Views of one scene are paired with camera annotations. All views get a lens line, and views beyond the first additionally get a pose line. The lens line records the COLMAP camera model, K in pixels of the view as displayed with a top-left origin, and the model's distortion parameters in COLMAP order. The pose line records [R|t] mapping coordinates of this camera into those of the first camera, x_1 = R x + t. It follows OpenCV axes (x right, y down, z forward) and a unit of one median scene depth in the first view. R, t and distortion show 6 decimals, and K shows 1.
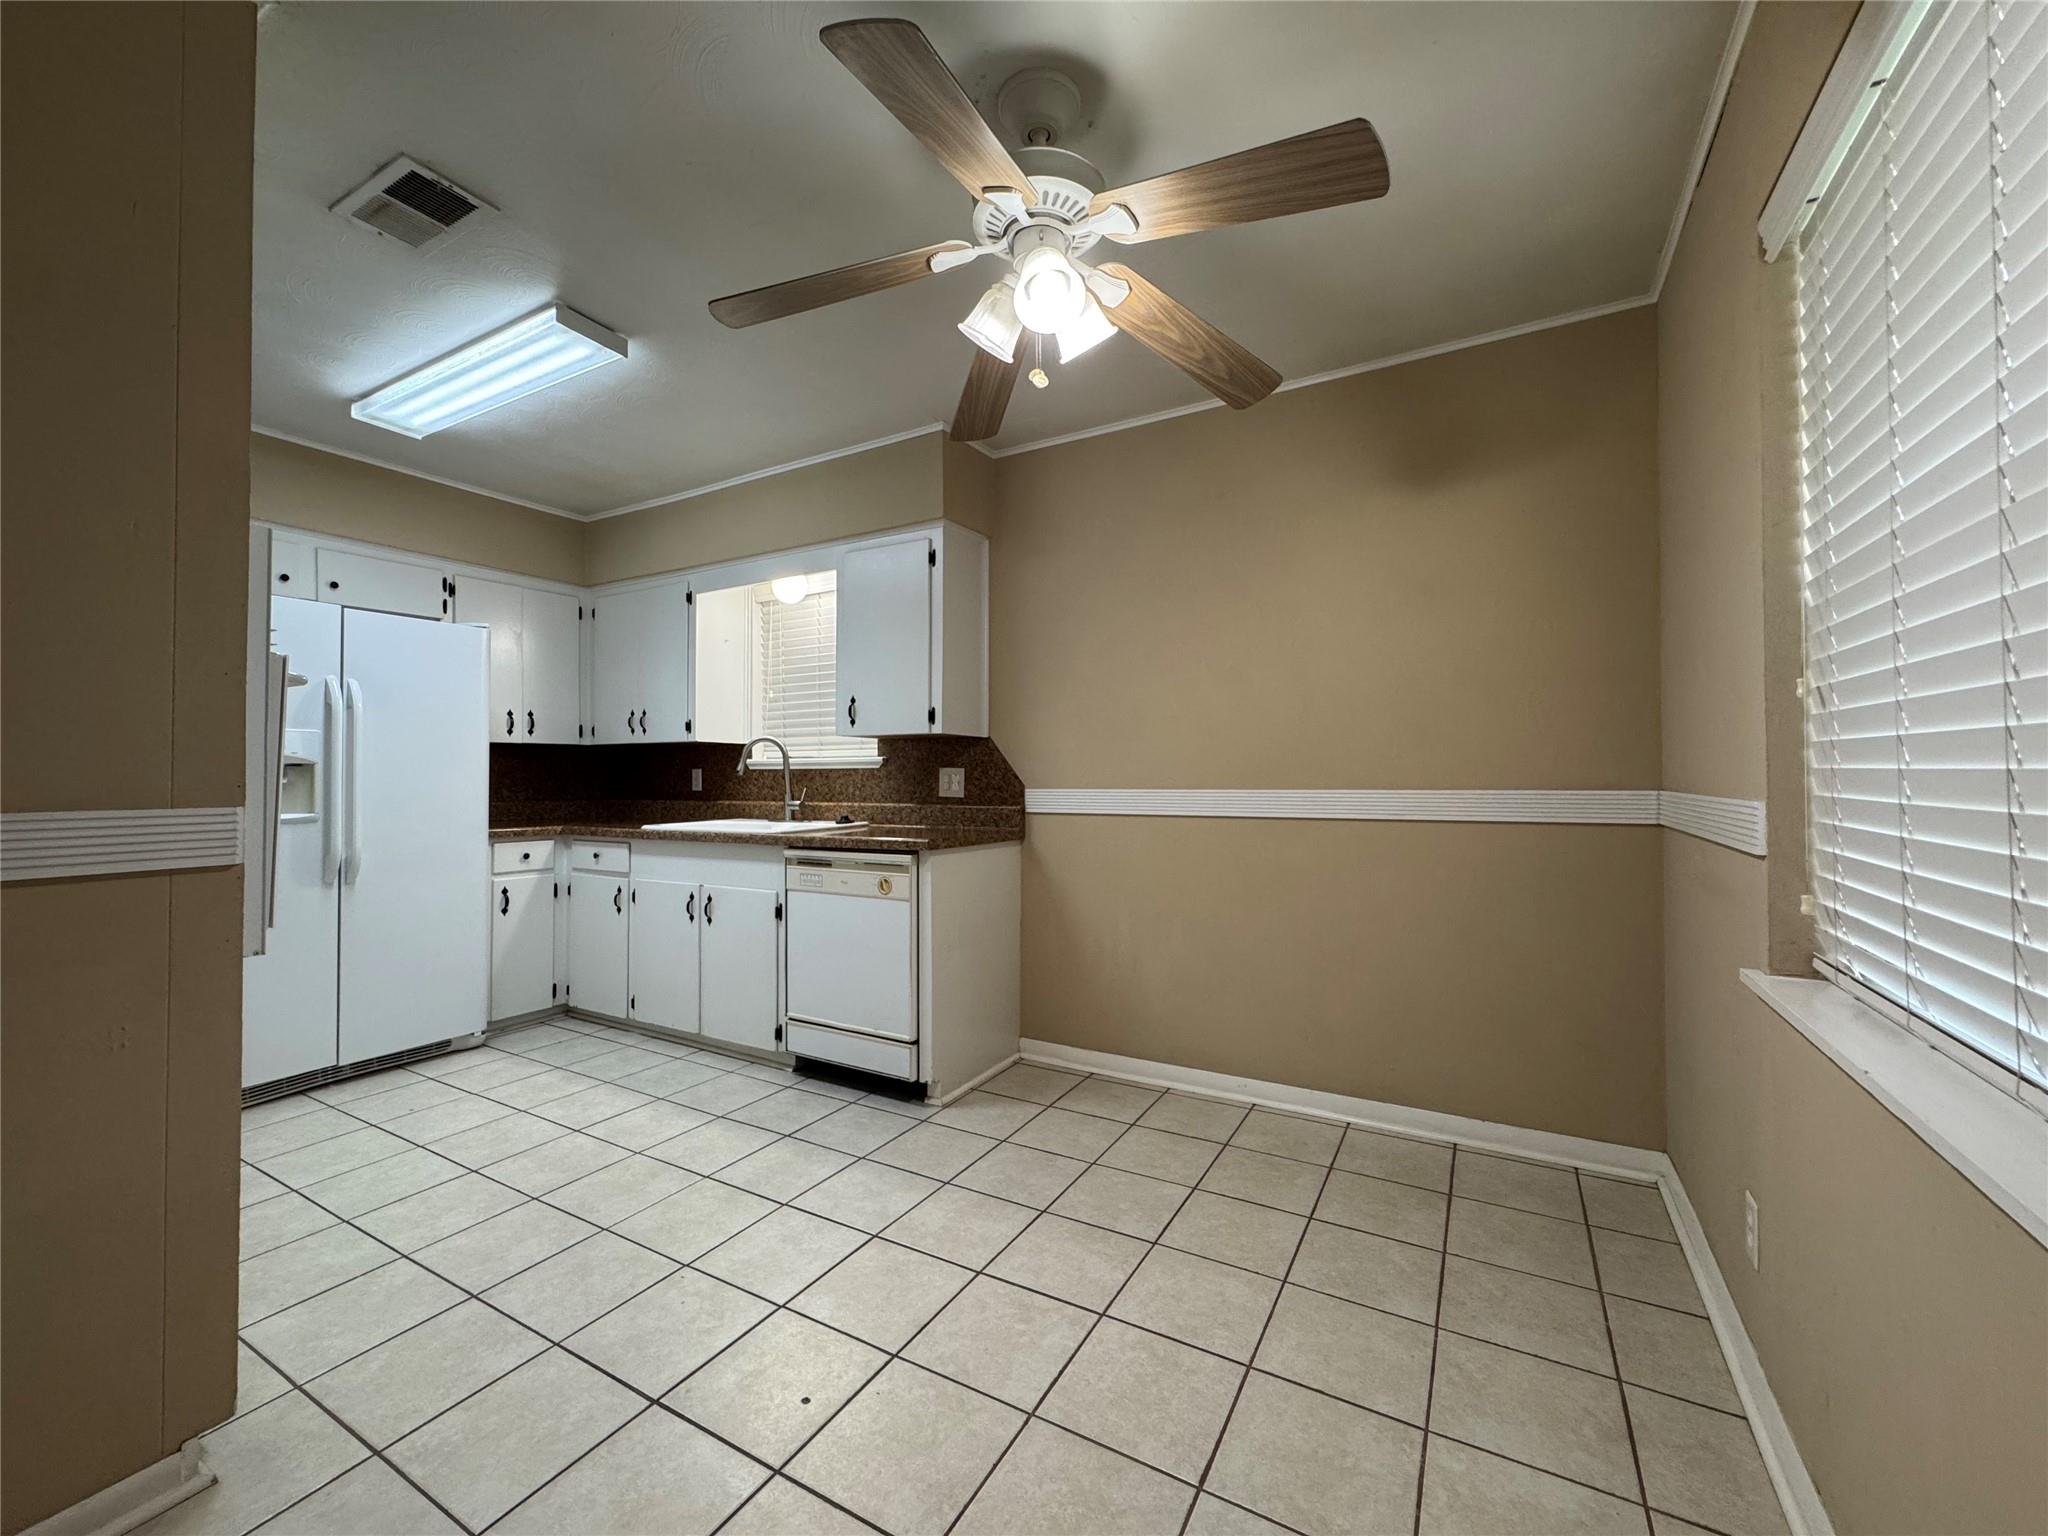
lens RADIAL K [[820.8, 0, 1027.2], [0, 820.8, 760.9], [0, 0, 1]] dist [-0.001647, 0.000284]
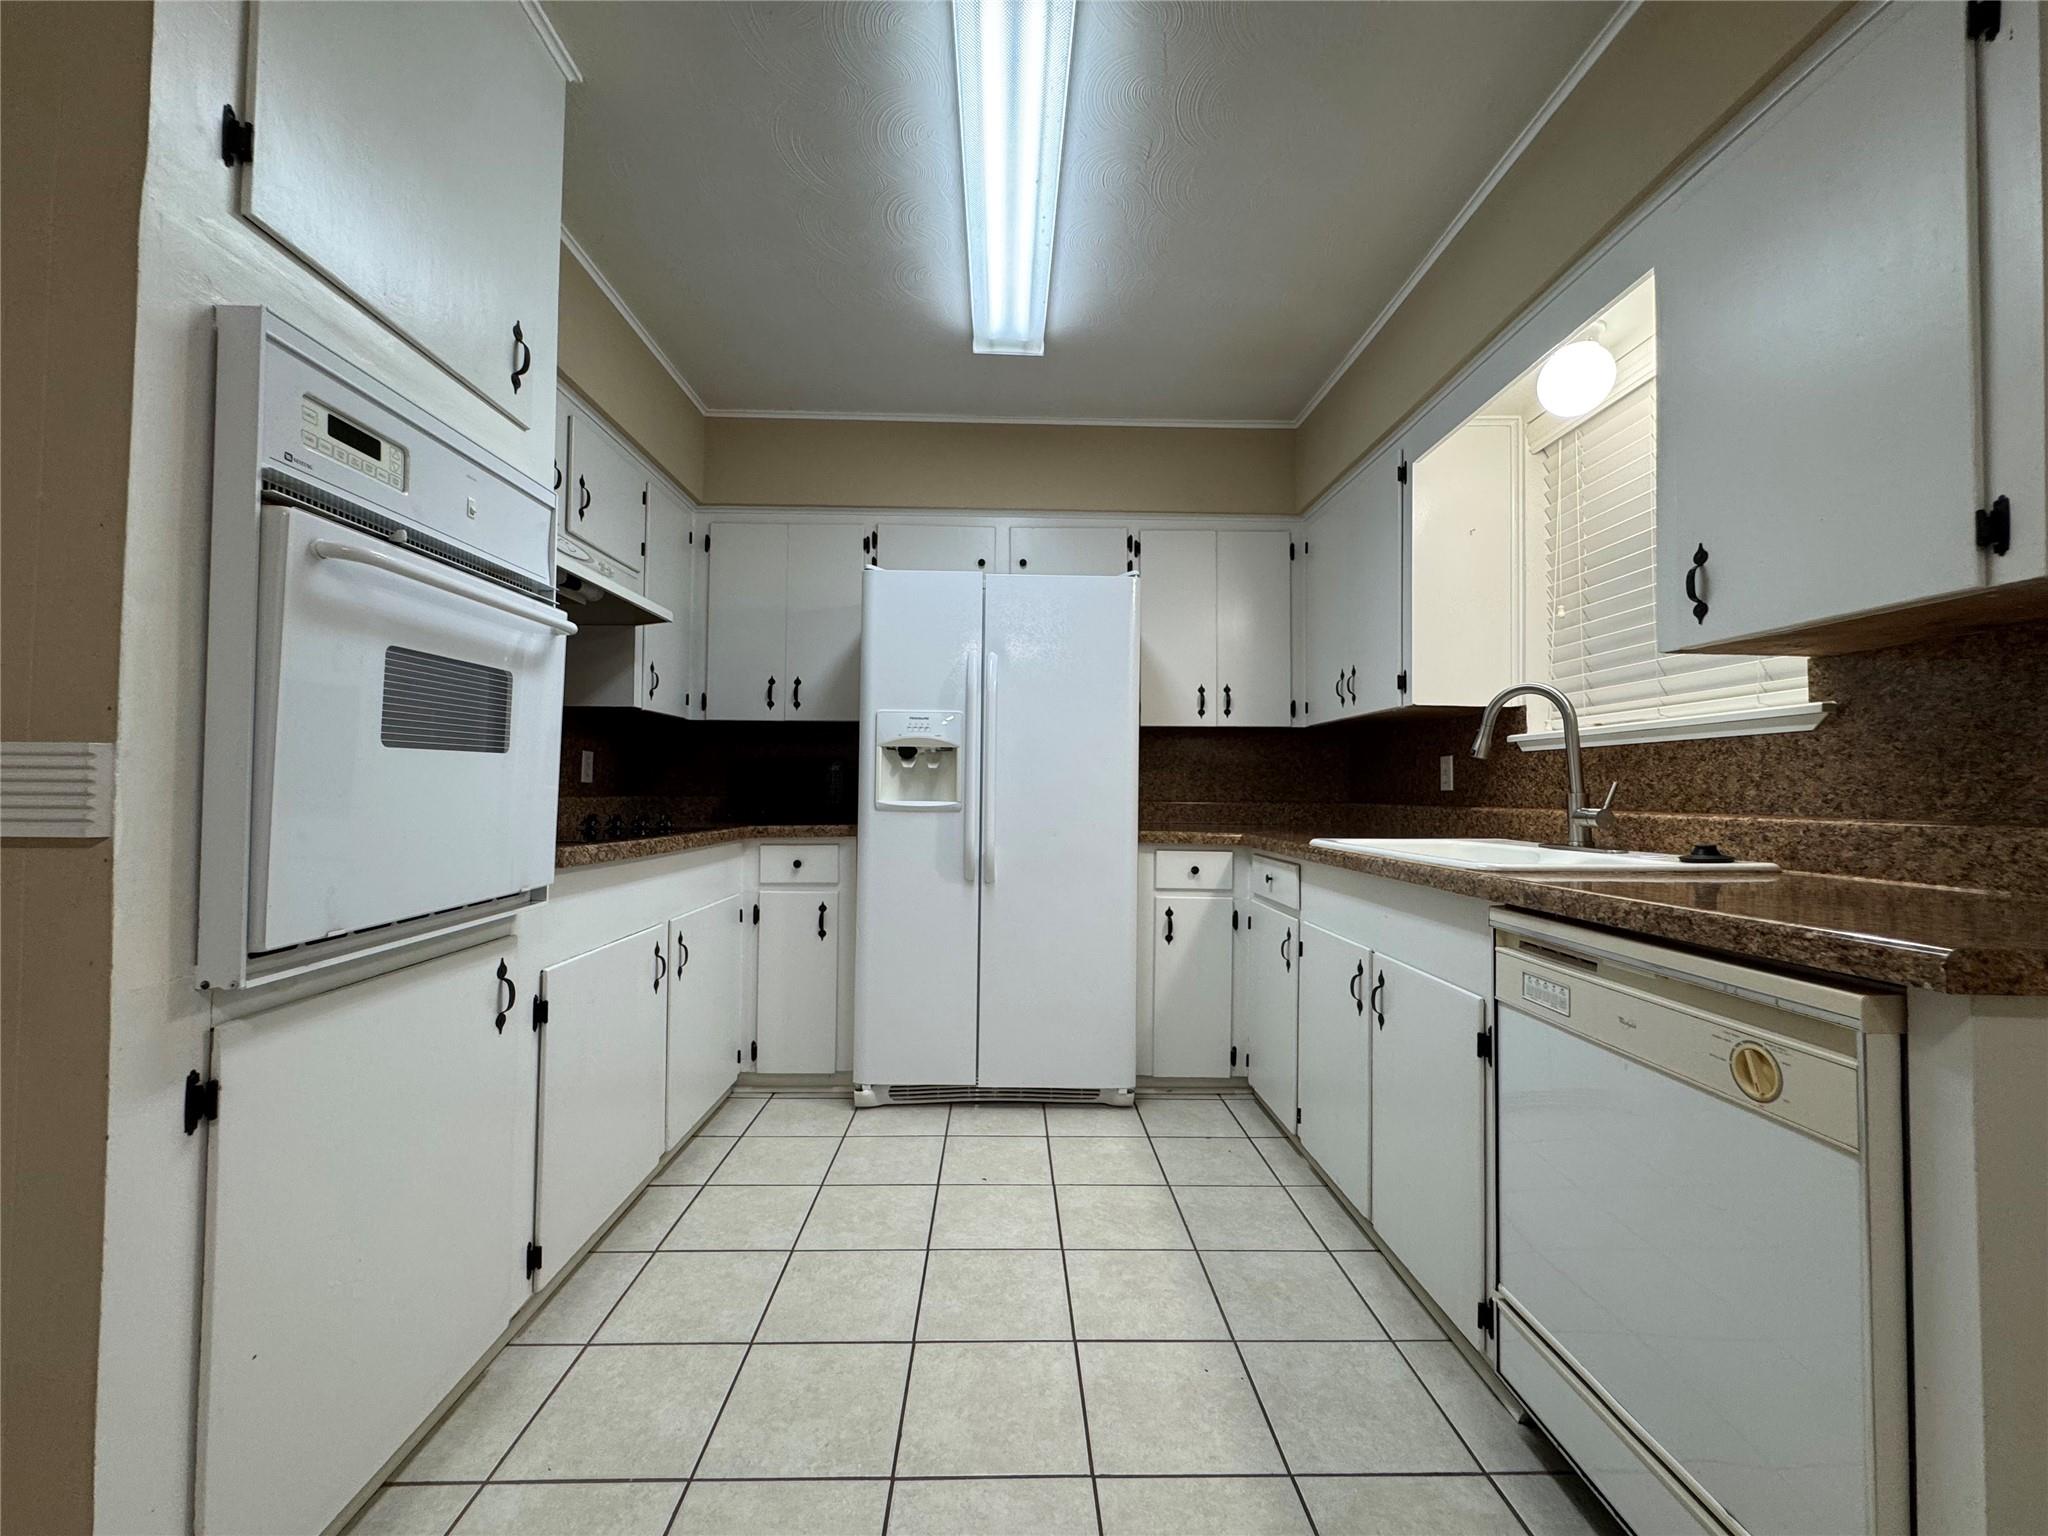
lens RADIAL K [[820.8, 0, 1022.9], [0, 820.8, 768.3], [0, 0, 1]] dist [-0.001647, 0.000284]
pose [[0.515284, -0.014230, -0.856901, -0.038690], [0.003523, 0.999889, -0.014486, 0.032657], [0.857012, 0.004445, 0.515277, 0.481603]]
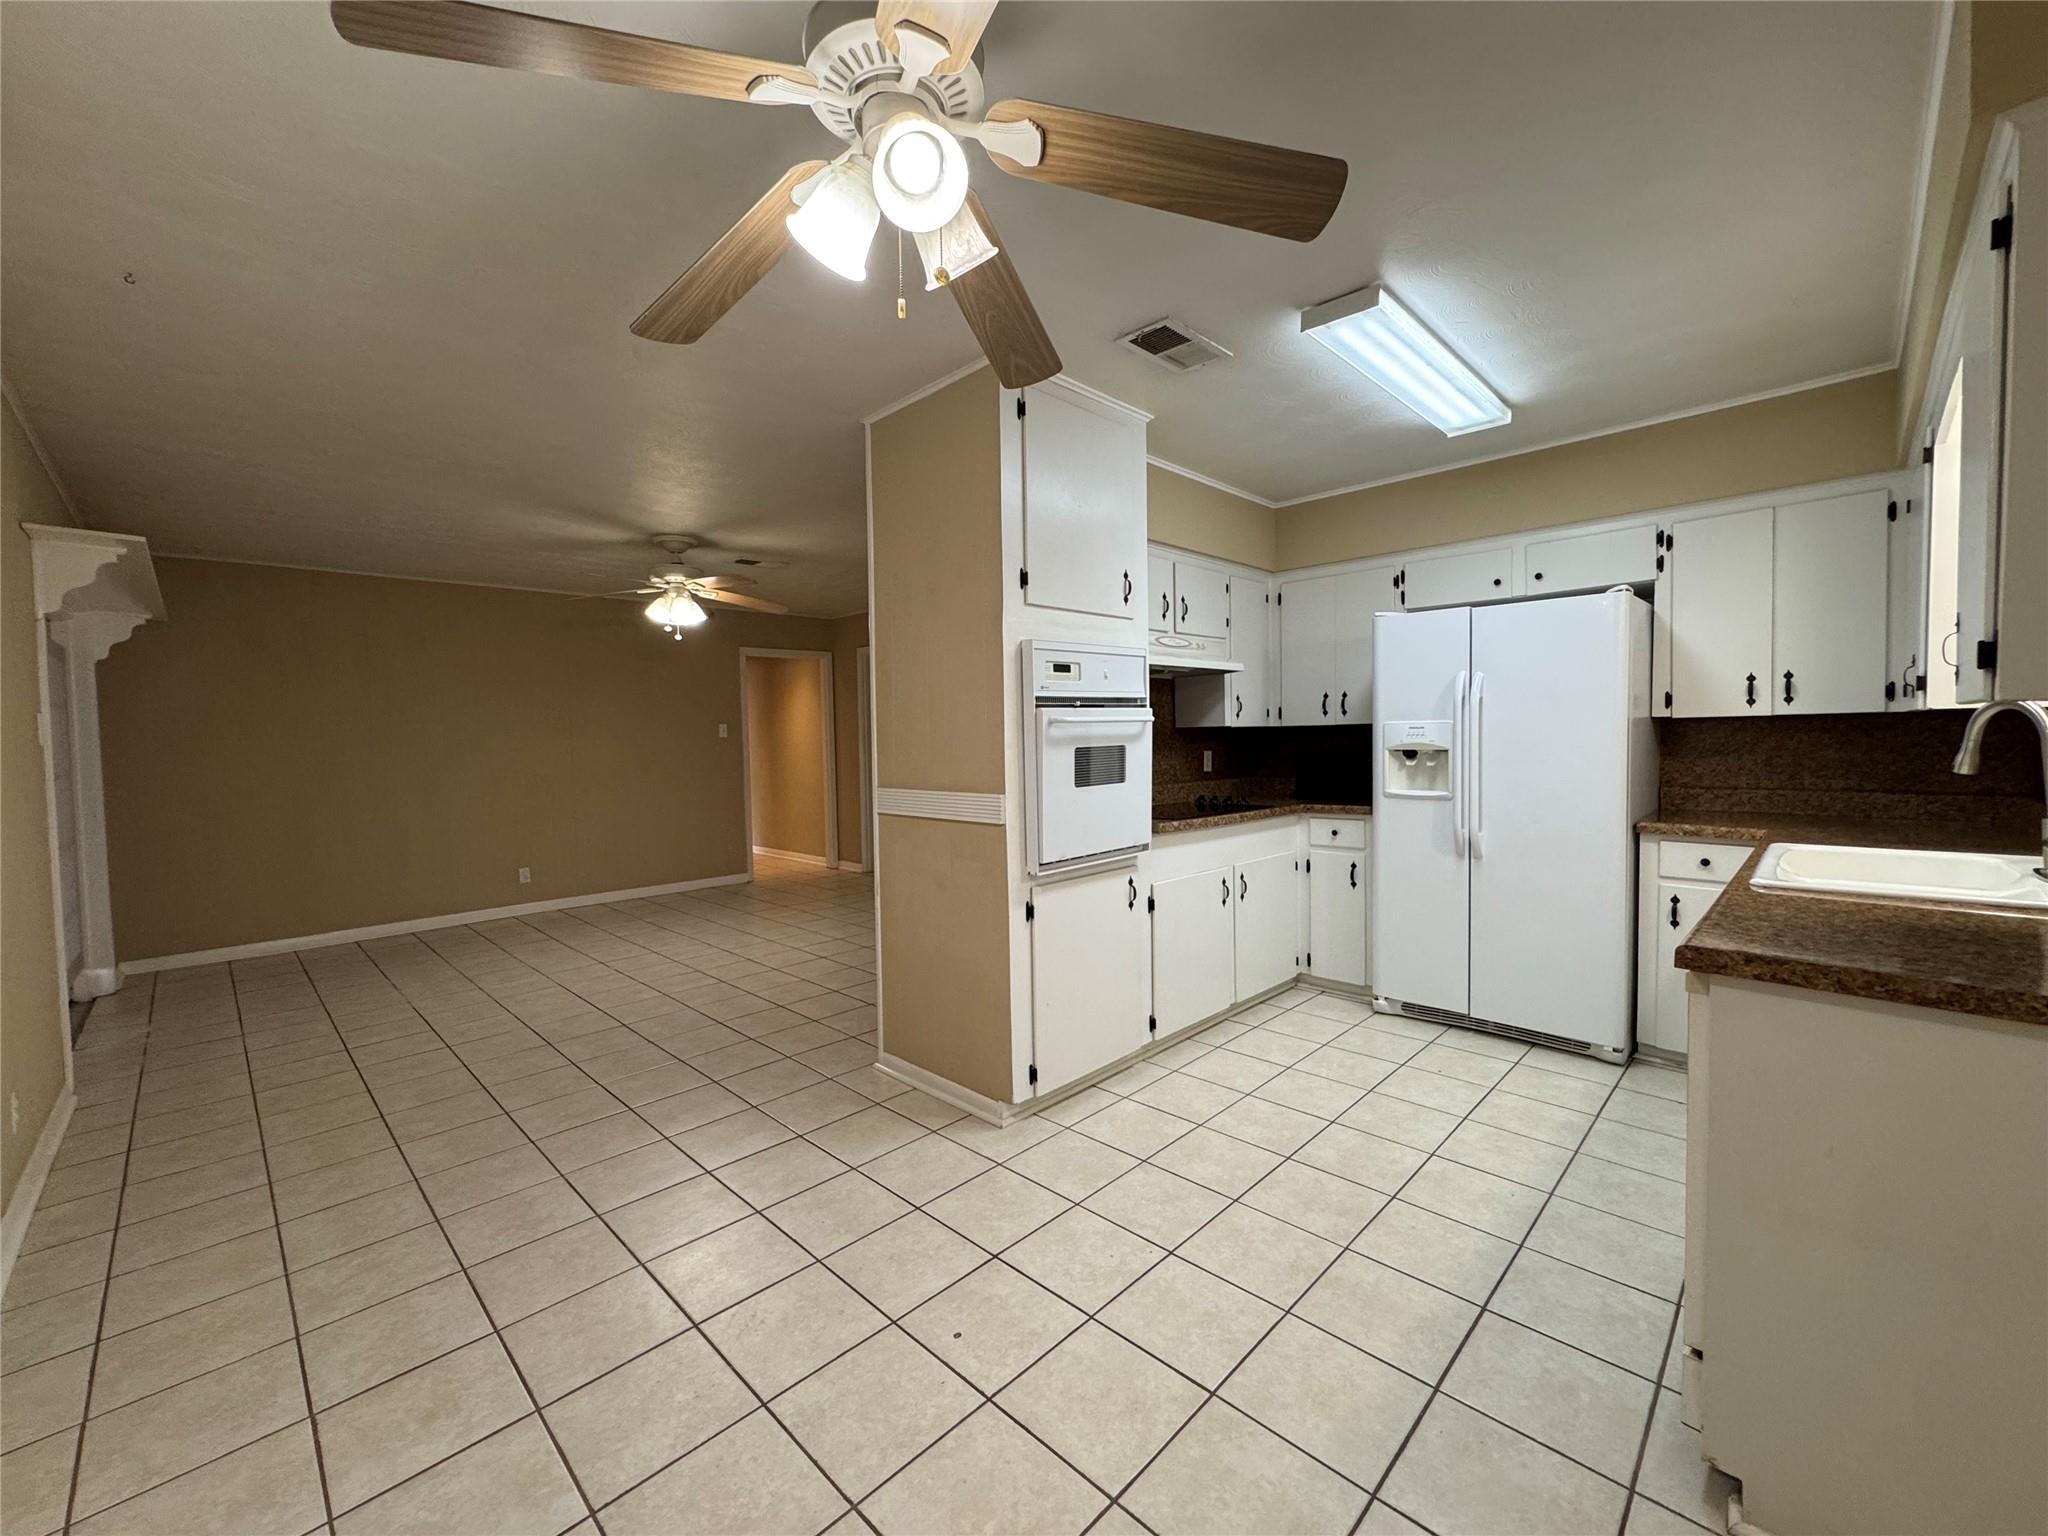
lens RADIAL K [[820.8, 0, 1021.5], [0, 820.8, 763.6], [0, 0, 1]] dist [-0.001647, 0.000284]
pose [[-0.264349, 0.038997, -0.963638, 0.333337], [0.036080, 0.998883, 0.030525, -0.027895], [0.963752, -0.026699, -0.265460, 0.590773]]
